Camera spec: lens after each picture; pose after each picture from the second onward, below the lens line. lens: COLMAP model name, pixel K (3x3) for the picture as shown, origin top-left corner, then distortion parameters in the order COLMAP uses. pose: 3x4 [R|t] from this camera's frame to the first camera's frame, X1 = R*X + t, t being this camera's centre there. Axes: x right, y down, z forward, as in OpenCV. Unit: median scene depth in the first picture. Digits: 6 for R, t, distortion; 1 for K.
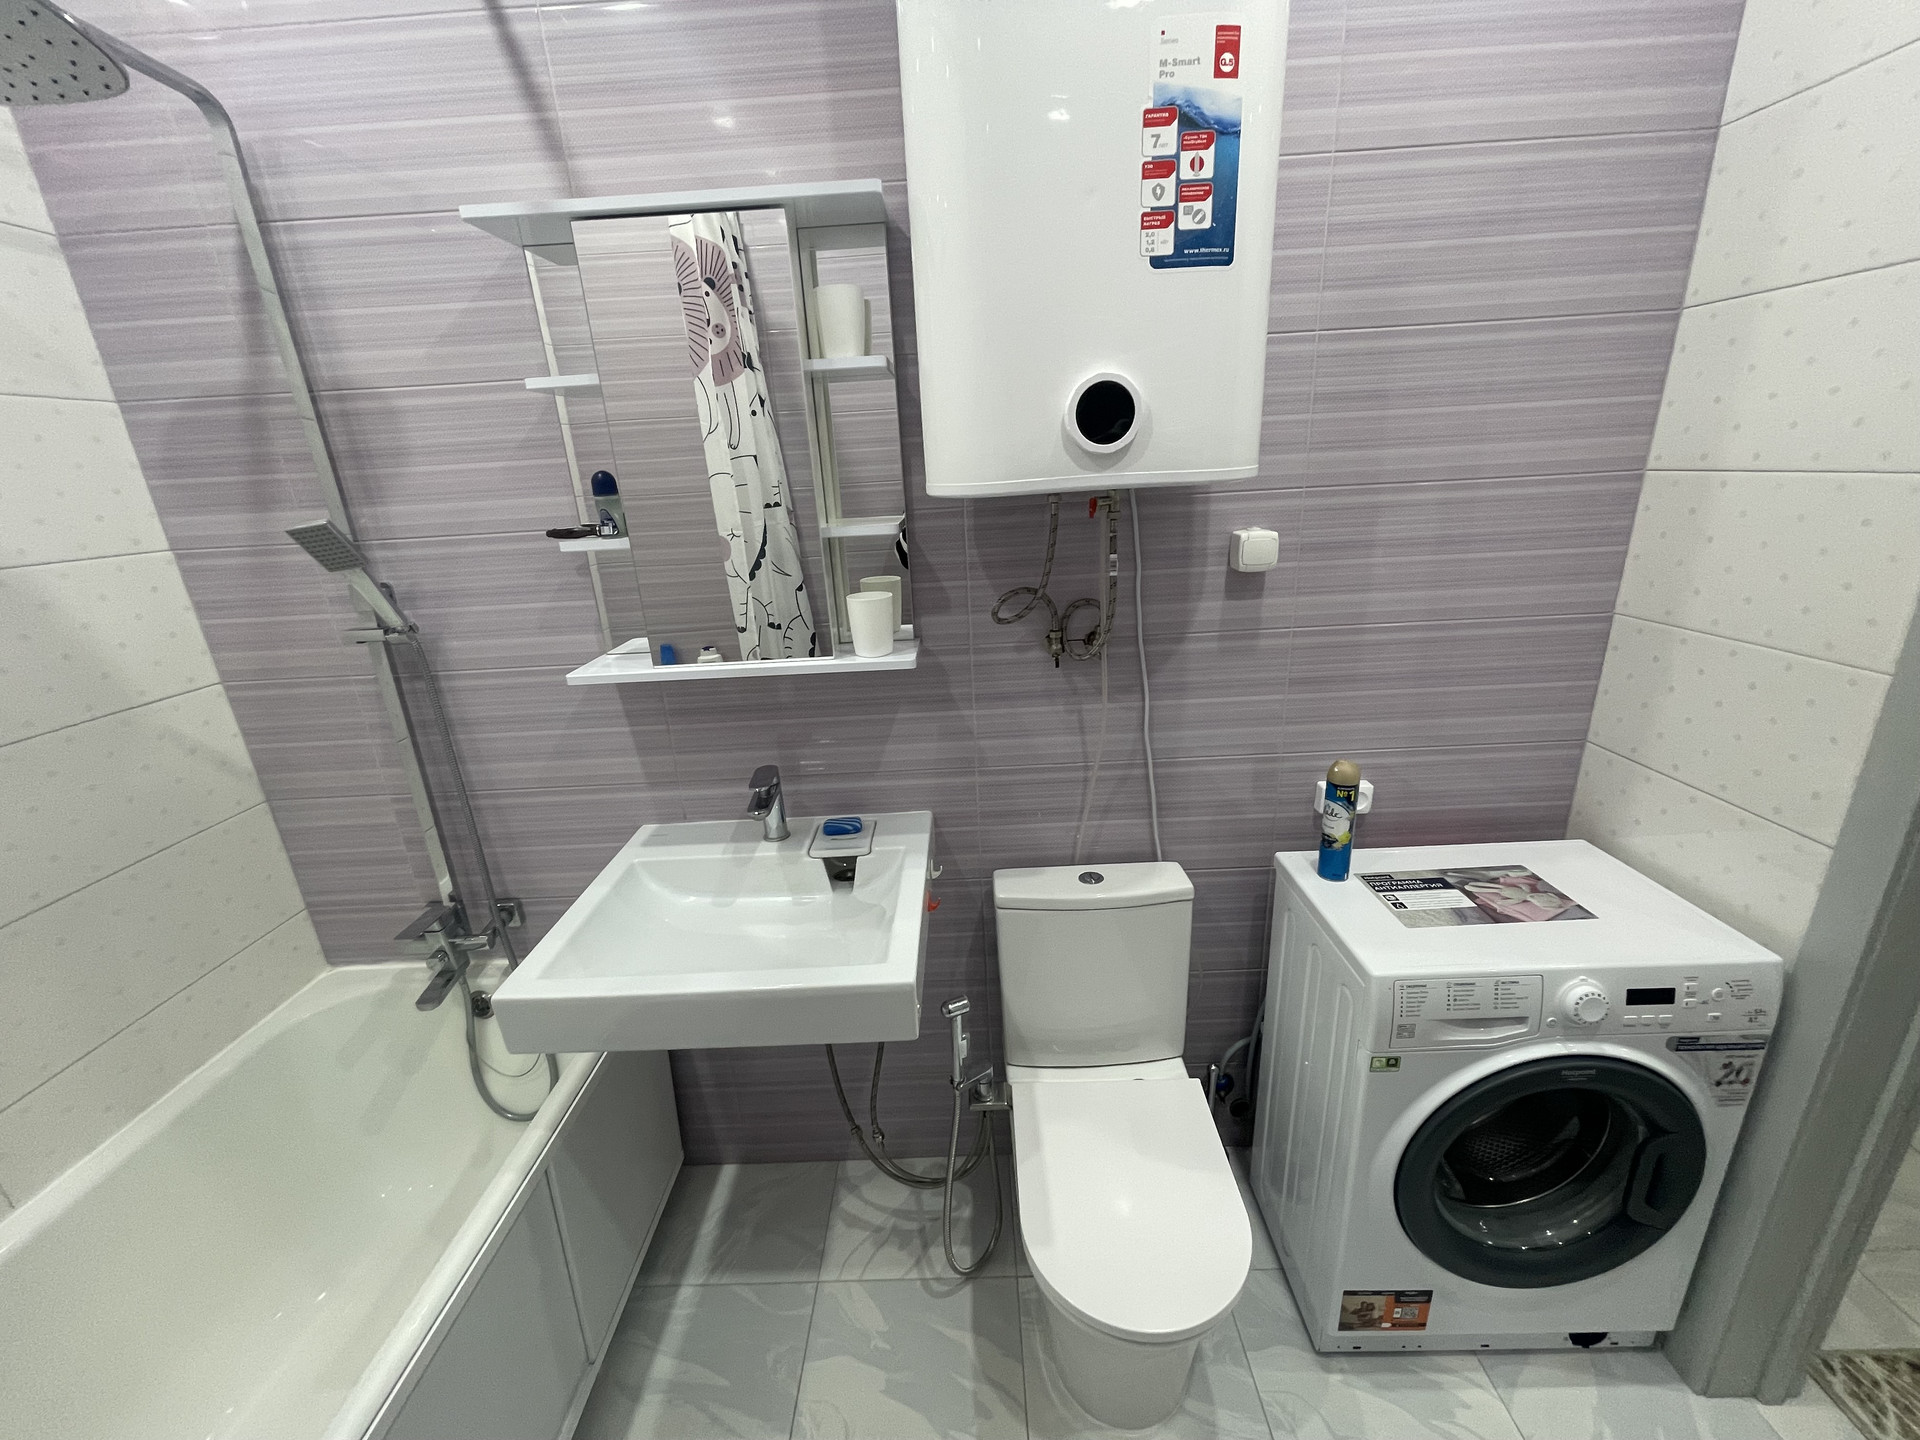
lens RADIAL K [[769.3, 0, 960.9], [0, 769.3, 724.2], [0, 0, 1]] dist [-0.003502, 0.000823]
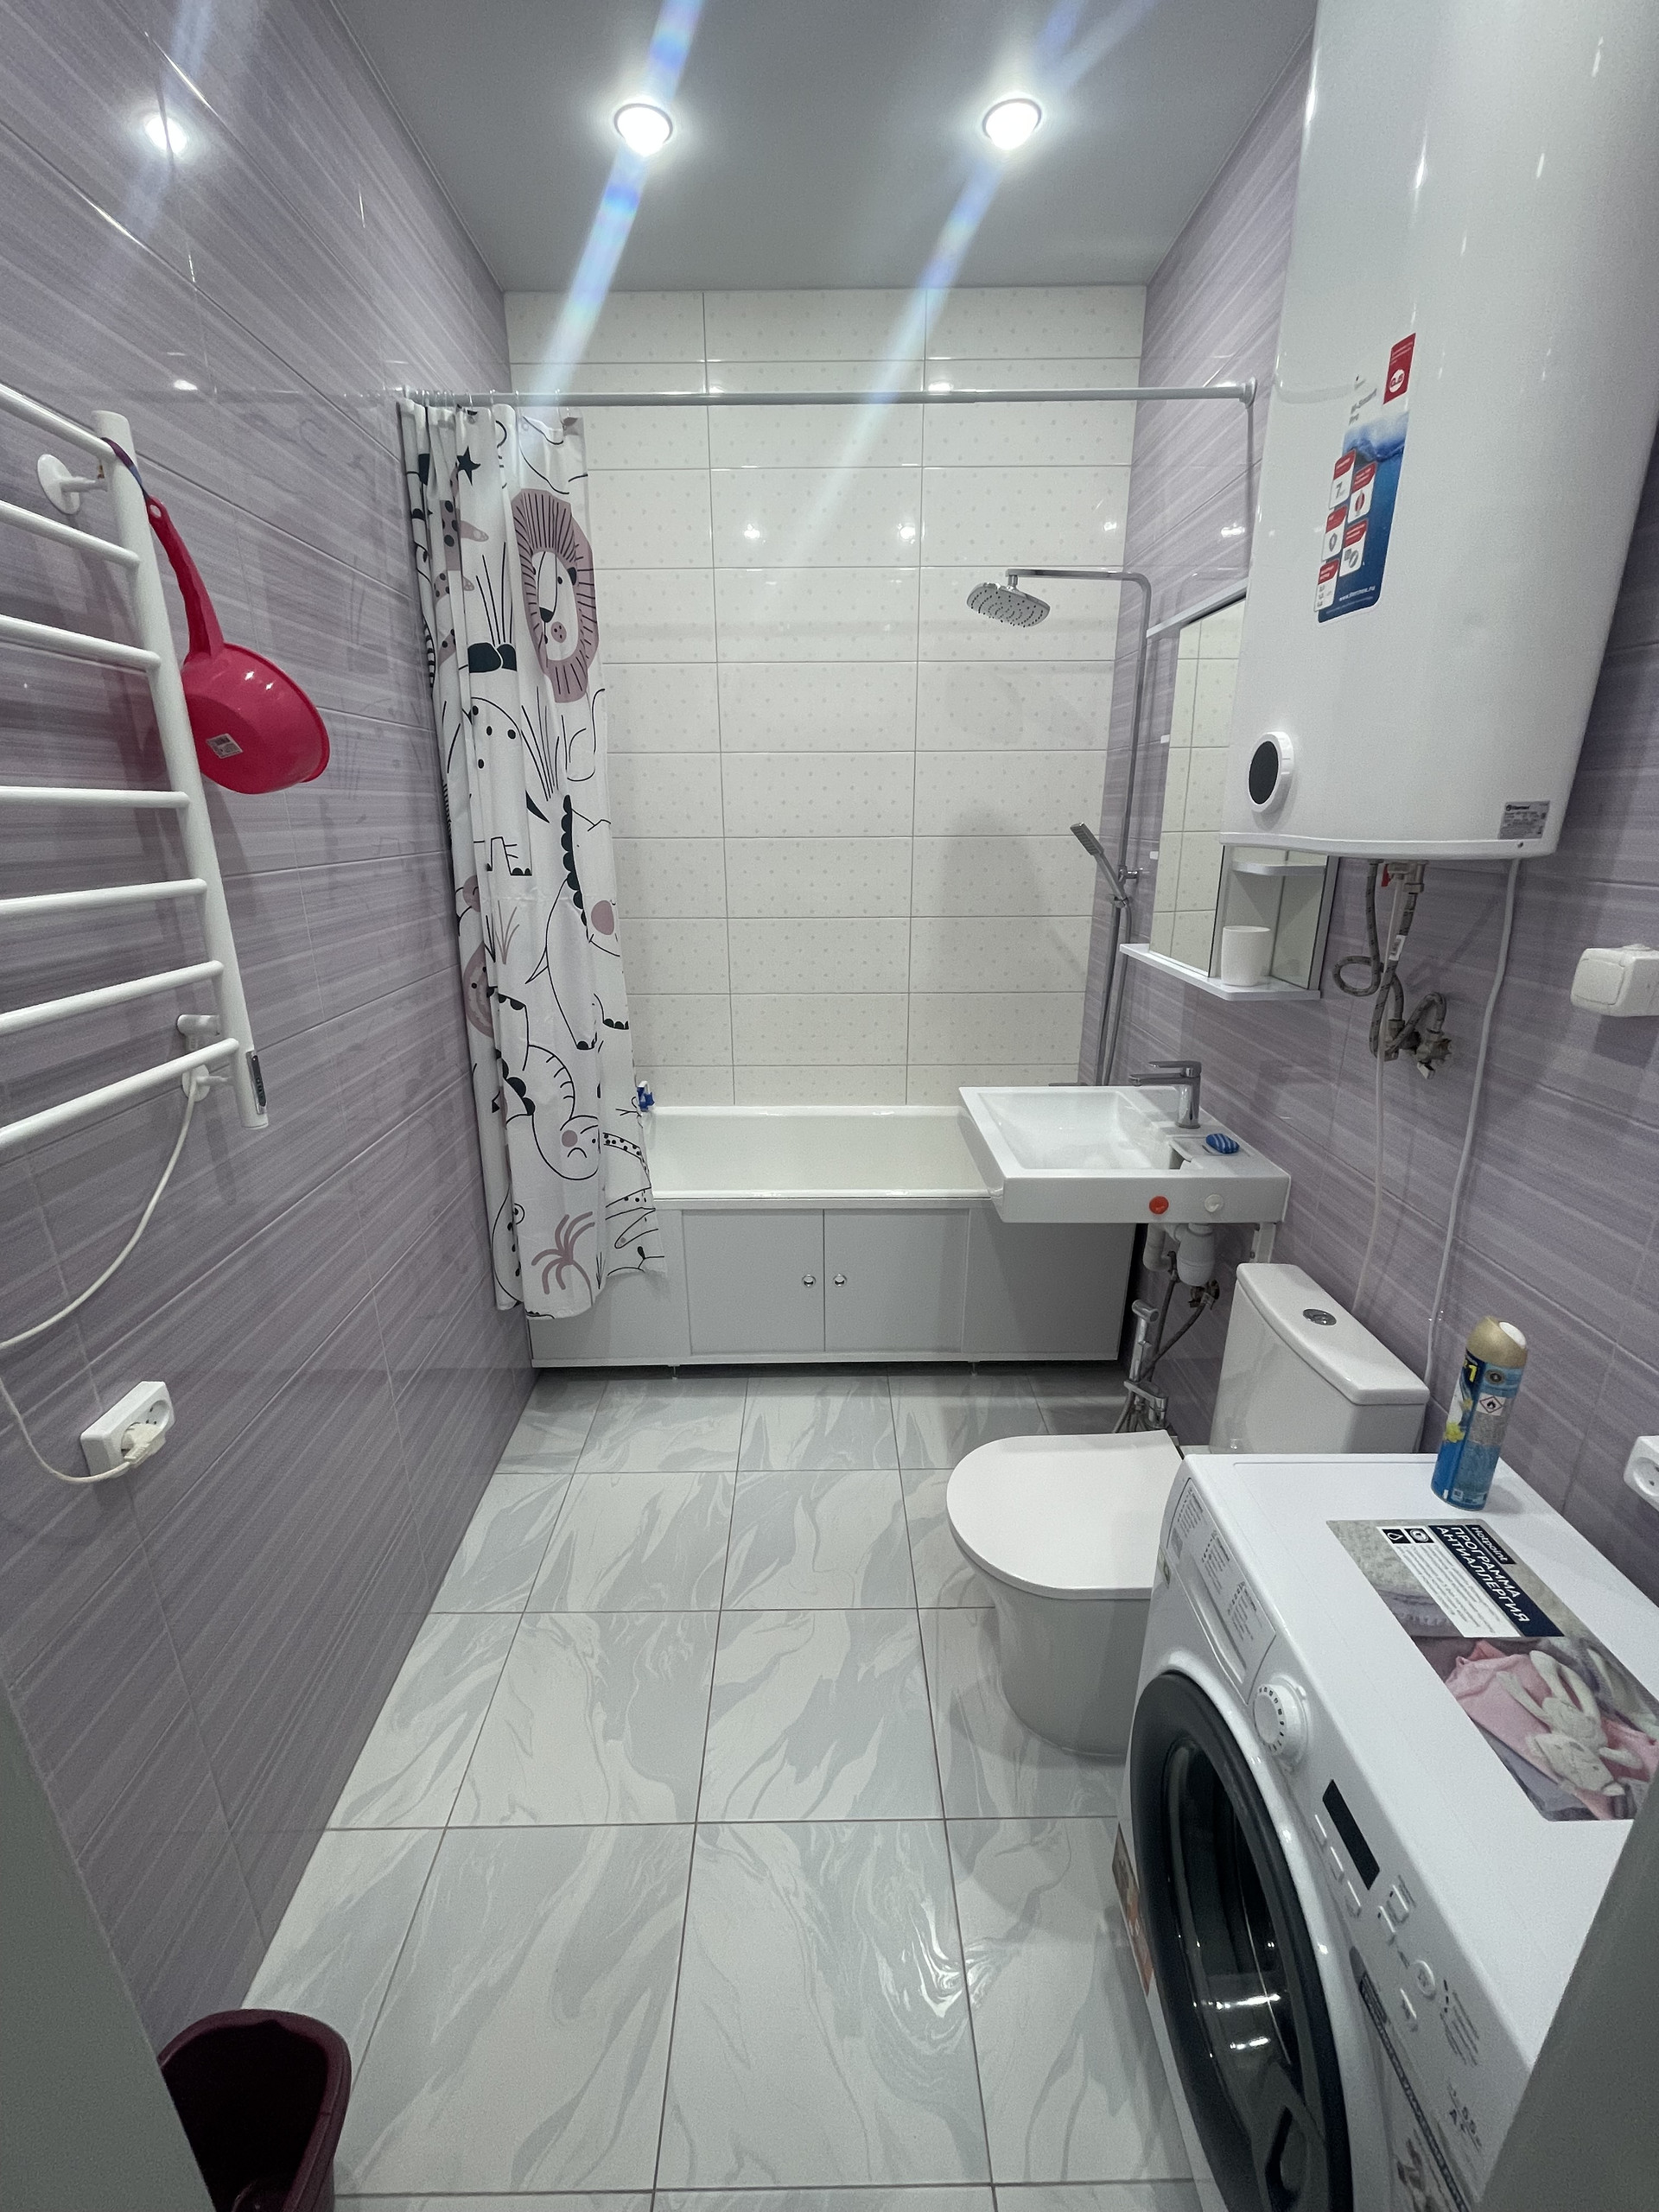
lens RADIAL K [[886.3, 0, 825.9], [0, 886.3, 1095.2], [0, 0, 1]] dist [-0.003502, 0.000823]
pose [[0.026077, 0.356463, -0.933945, 1.138485], [-0.317027, 0.888986, 0.330451, -0.189354], [0.948058, 0.287469, 0.136191, 0.345866]]
